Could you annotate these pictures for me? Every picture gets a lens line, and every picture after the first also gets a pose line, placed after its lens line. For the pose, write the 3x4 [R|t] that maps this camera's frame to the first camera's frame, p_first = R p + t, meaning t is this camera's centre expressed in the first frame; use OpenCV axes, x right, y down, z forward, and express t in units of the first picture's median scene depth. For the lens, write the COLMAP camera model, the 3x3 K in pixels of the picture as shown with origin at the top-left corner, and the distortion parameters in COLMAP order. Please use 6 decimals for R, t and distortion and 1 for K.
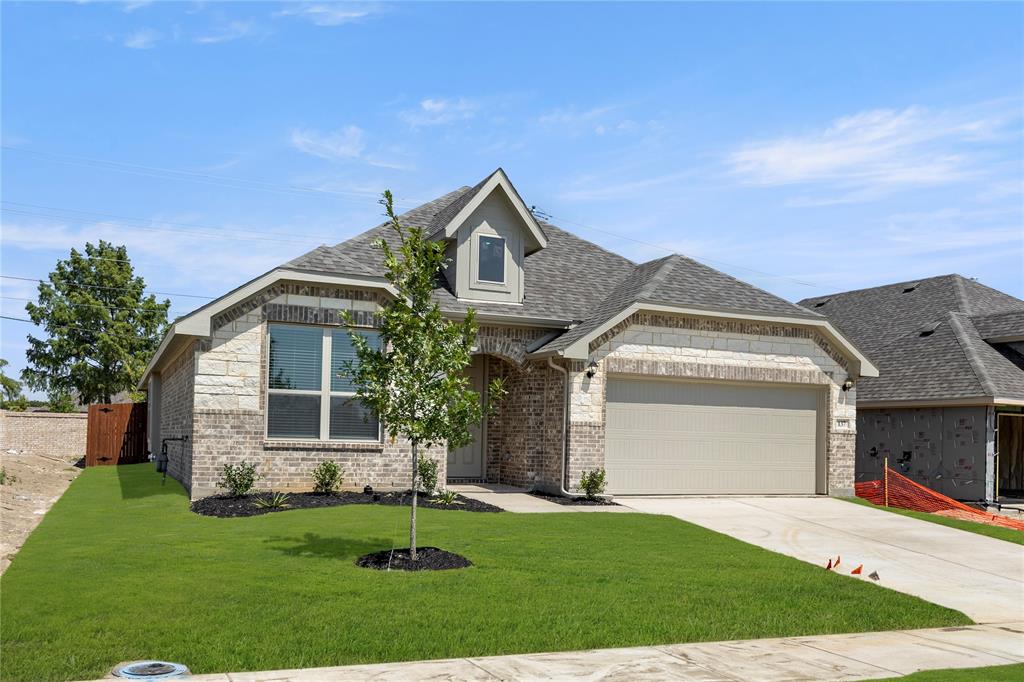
lens RADIAL K [[765.1, 0, 511.7], [0, 765.1, 443.3], [0, 0, 1]] dist [0.000374, 0.000693]
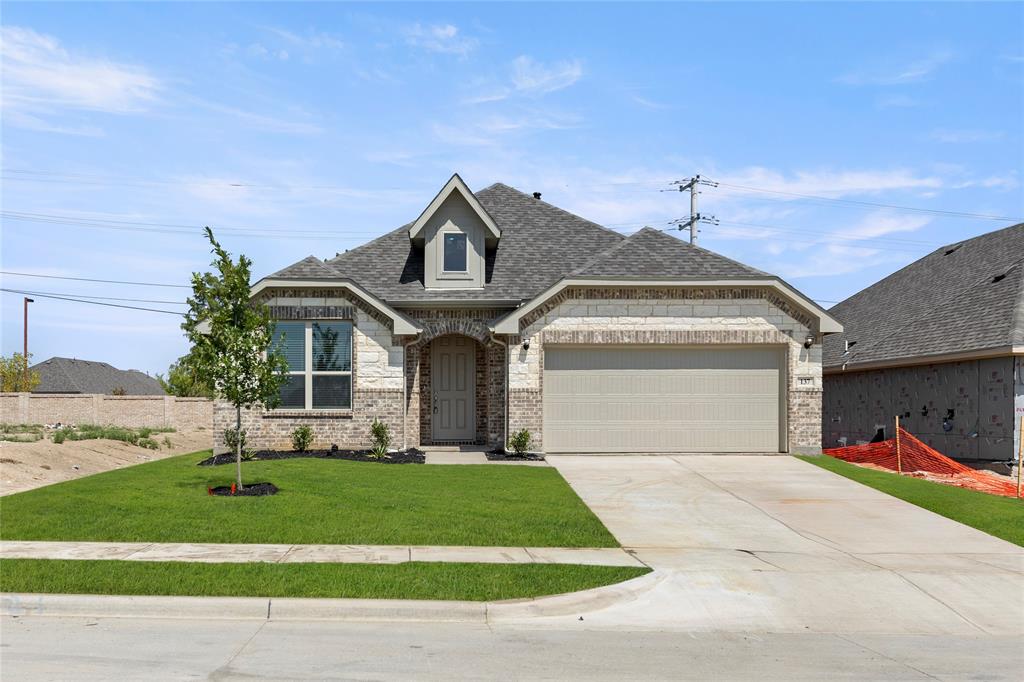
lens RADIAL K [[765.1, 0, 511.7], [0, 765.1, 443.3], [0, 0, 1]] dist [0.000374, 0.000693]
pose [[0.938978, -0.011416, -0.343787, 0.456042], [0.020930, 0.999493, 0.023975, 0.025241], [0.343339, -0.029707, 0.938741, -0.076760]]
